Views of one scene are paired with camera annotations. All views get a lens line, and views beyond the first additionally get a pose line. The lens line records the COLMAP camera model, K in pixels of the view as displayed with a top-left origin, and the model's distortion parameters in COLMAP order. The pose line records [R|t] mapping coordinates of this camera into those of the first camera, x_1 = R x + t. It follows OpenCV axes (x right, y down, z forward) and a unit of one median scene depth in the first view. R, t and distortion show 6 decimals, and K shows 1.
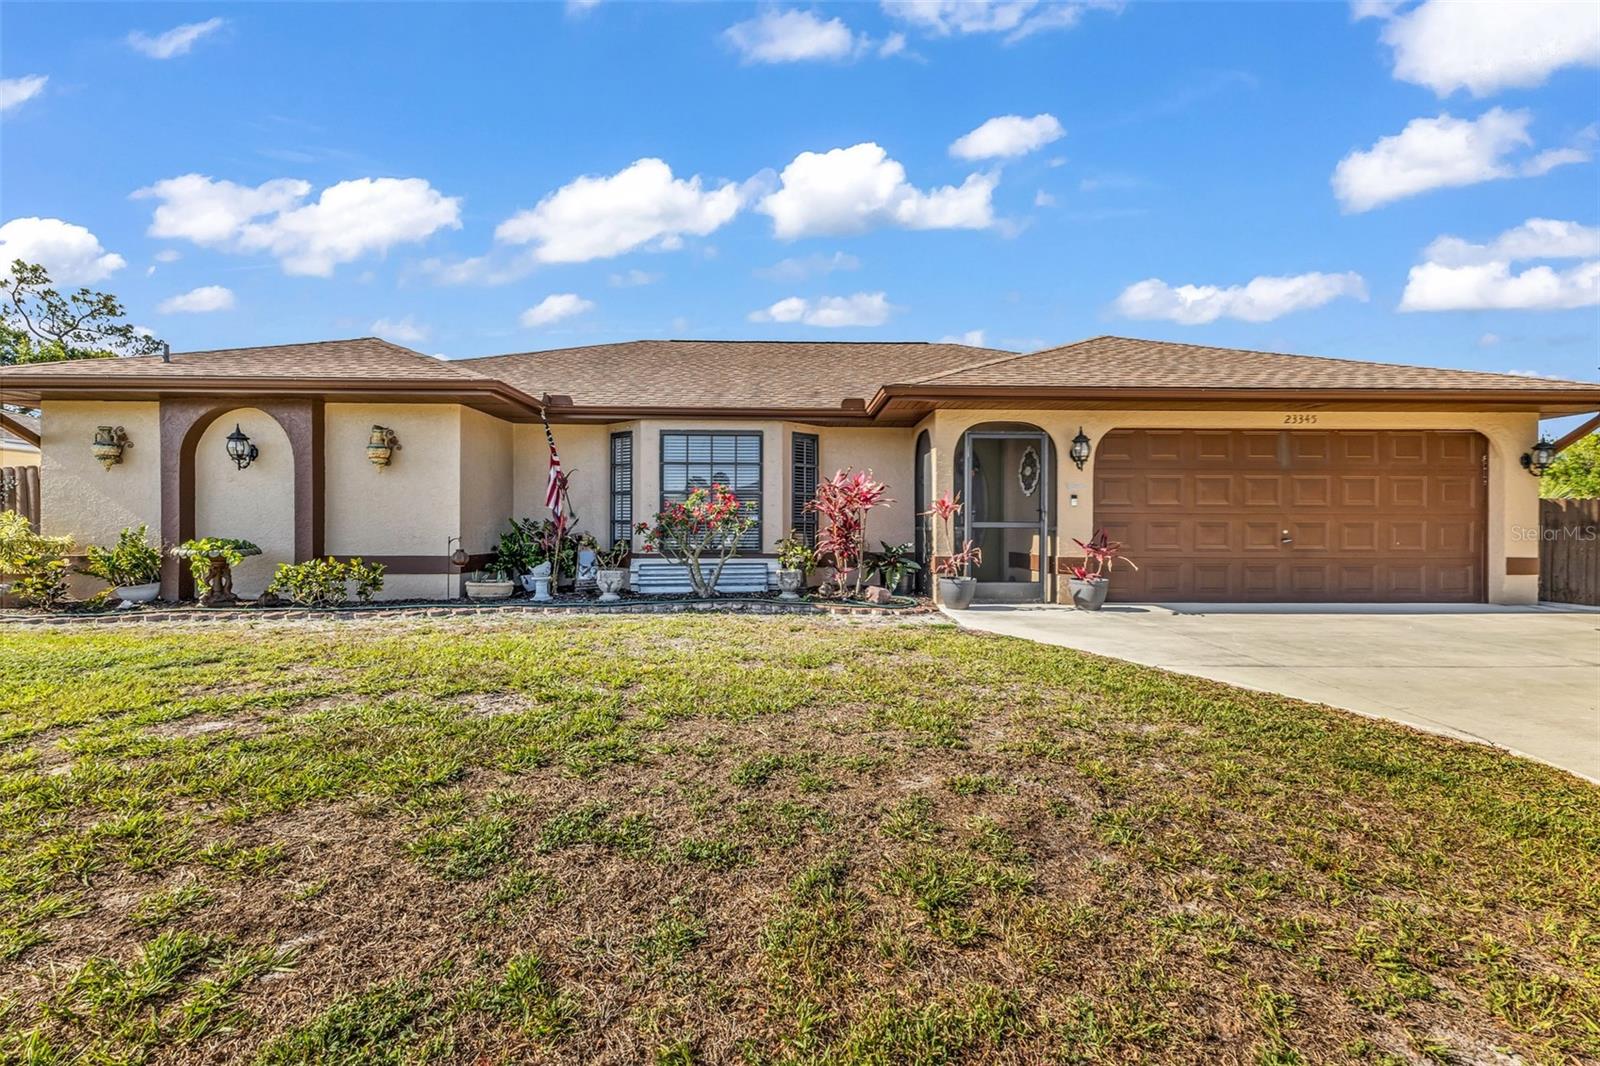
lens RADIAL K [[702.8, 0, 797.5], [0, 702.8, 530.4], [0, 0, 1]] dist [0.002459, 0.000320]
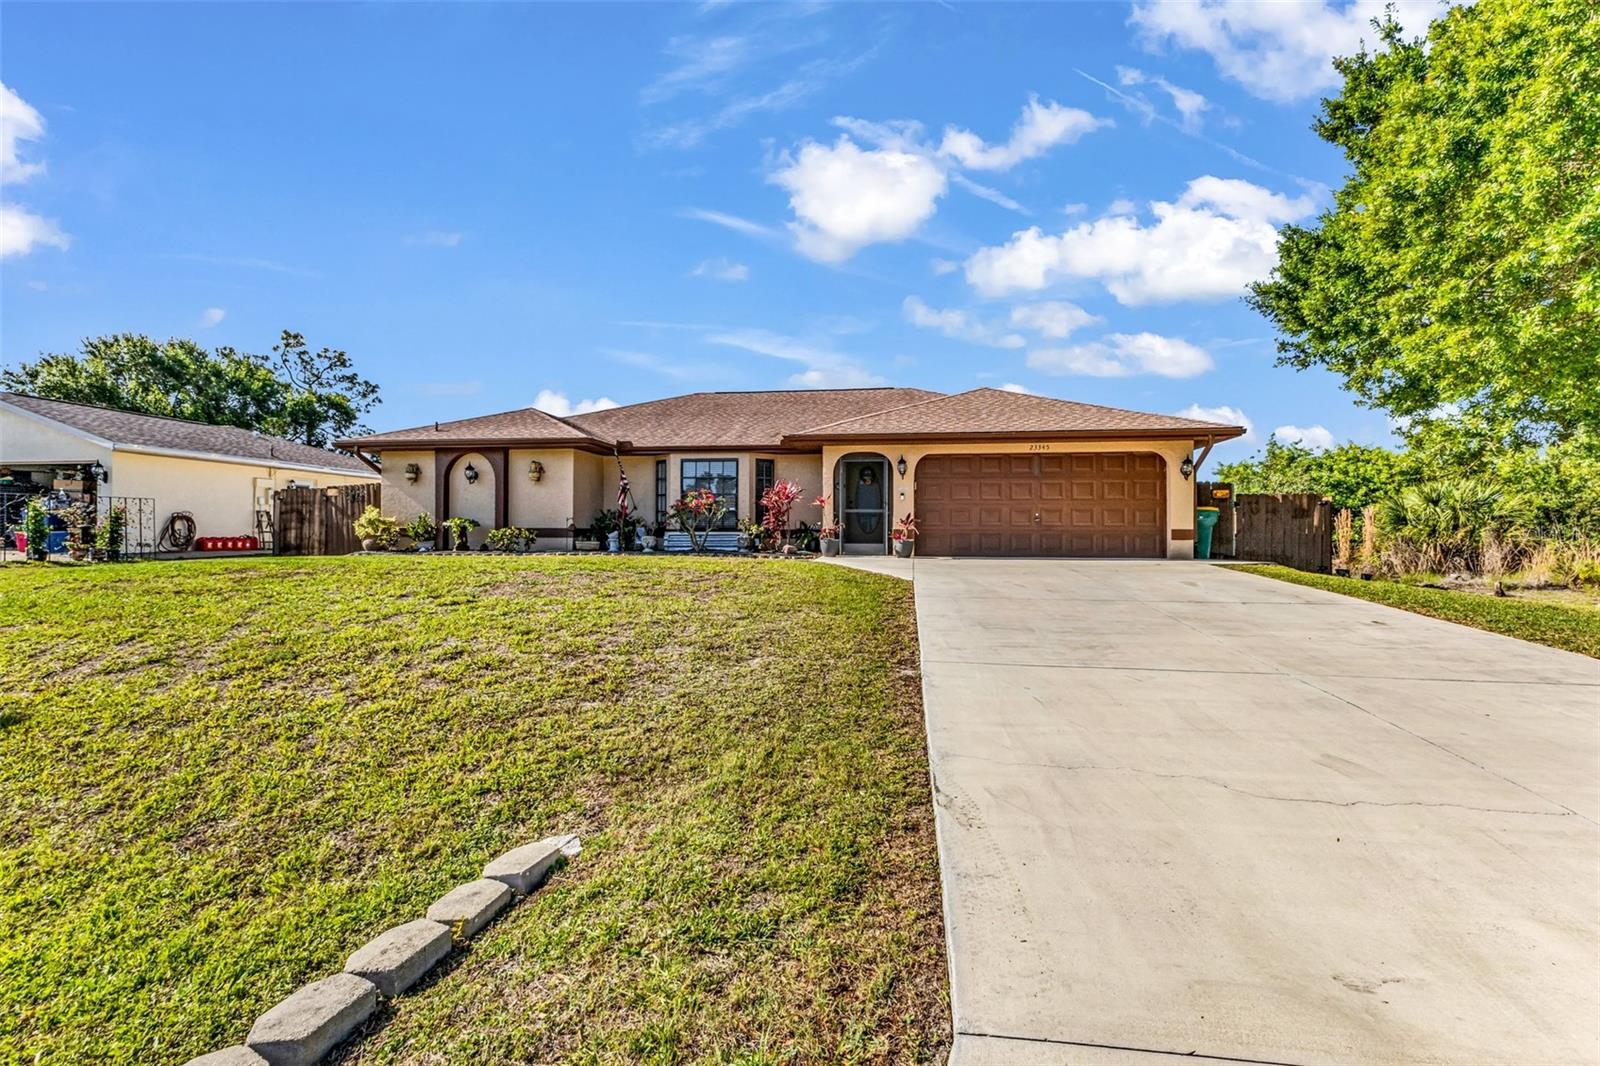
lens RADIAL K [[702.8, 0, 802.4], [0, 702.8, 533.3], [0, 0, 1]] dist [0.002459, 0.000320]
pose [[0.986523, 0.000333, -0.163624, 0.431901], [-0.001296, 0.999982, -0.005777, 0.058530], [0.163619, 0.005911, 0.986506, -0.755770]]
